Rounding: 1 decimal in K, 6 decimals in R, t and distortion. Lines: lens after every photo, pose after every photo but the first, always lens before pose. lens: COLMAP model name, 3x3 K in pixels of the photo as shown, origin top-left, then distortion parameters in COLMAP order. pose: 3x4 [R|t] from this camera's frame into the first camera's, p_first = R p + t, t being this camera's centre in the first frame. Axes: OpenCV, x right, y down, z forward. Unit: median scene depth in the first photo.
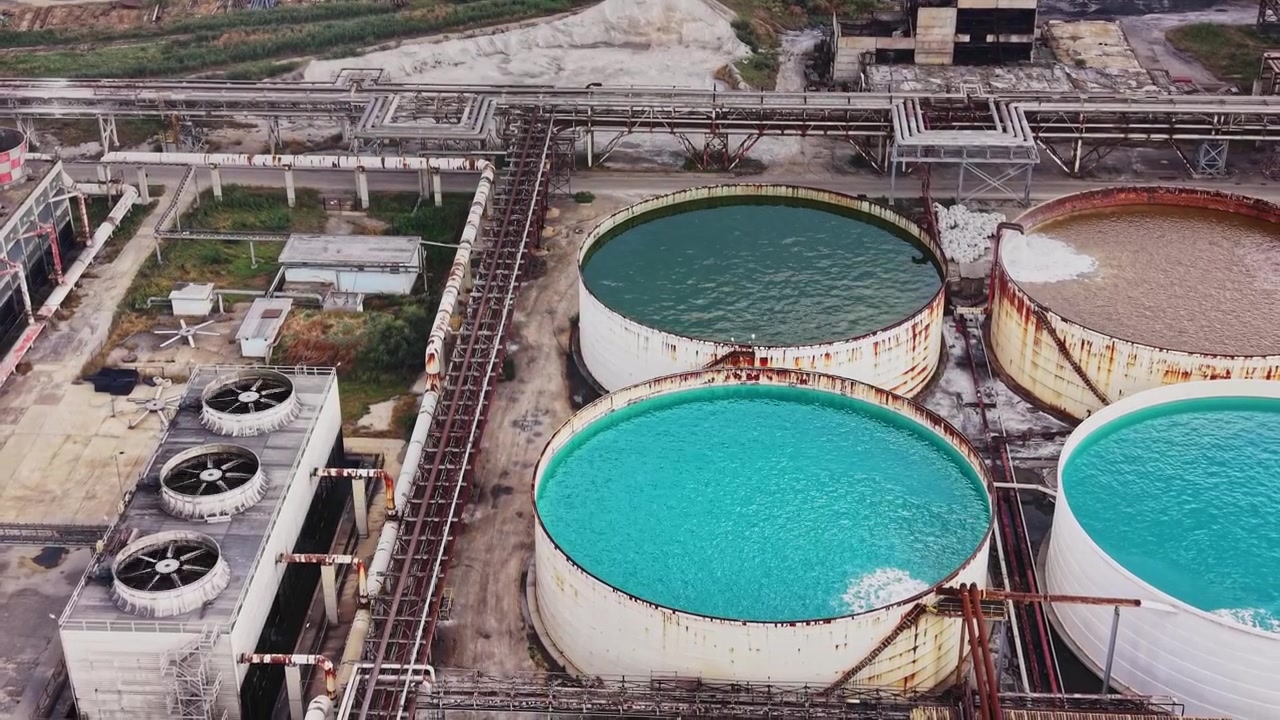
lens RADIAL K [[1854.7, 0, 640.0], [0, 1854.7, 360.0], [0, 0, 1]] dist [0.191019, -0.057414]
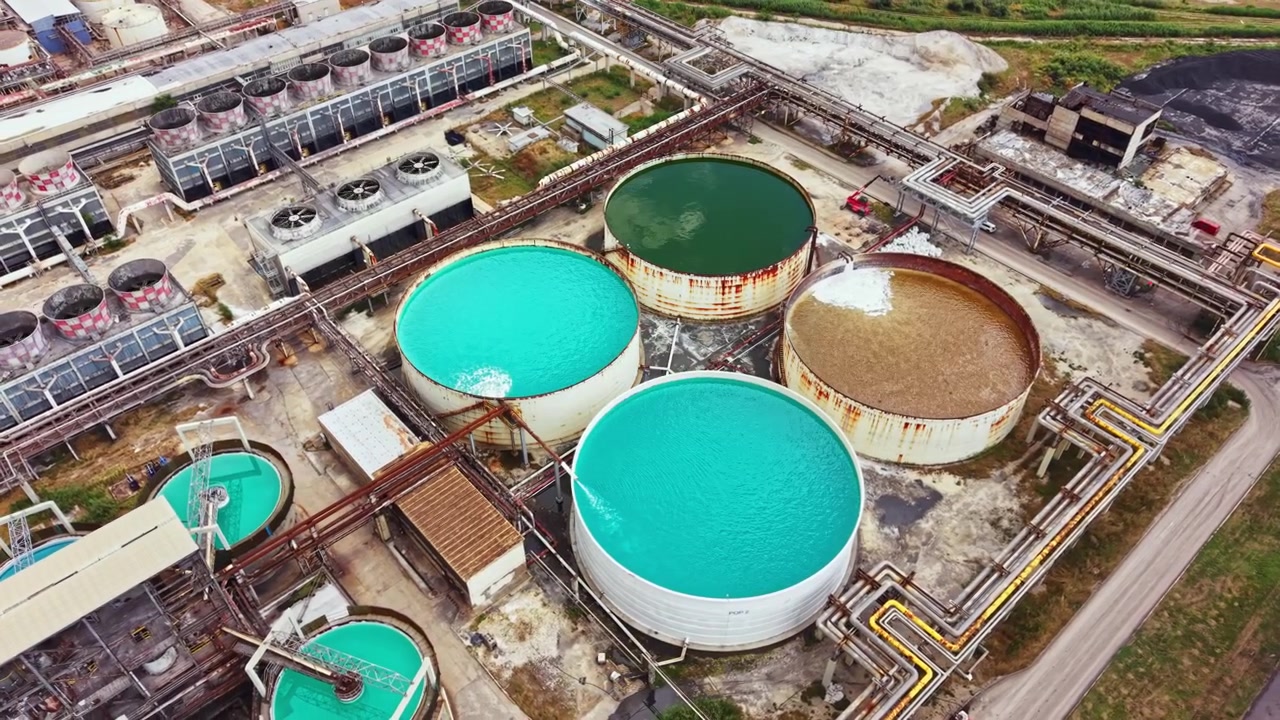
lens RADIAL K [[939.6, 0, 640.0], [0, 939.6, 360.0], [0, 0, 1]] dist [0.052829, -0.062785]
pose [[0.719872, 0.488436, -0.493168, 0.419051], [-0.353260, 0.869418, 0.345426, -0.171305], [0.597488, -0.074446, 0.798415, 0.207255]]
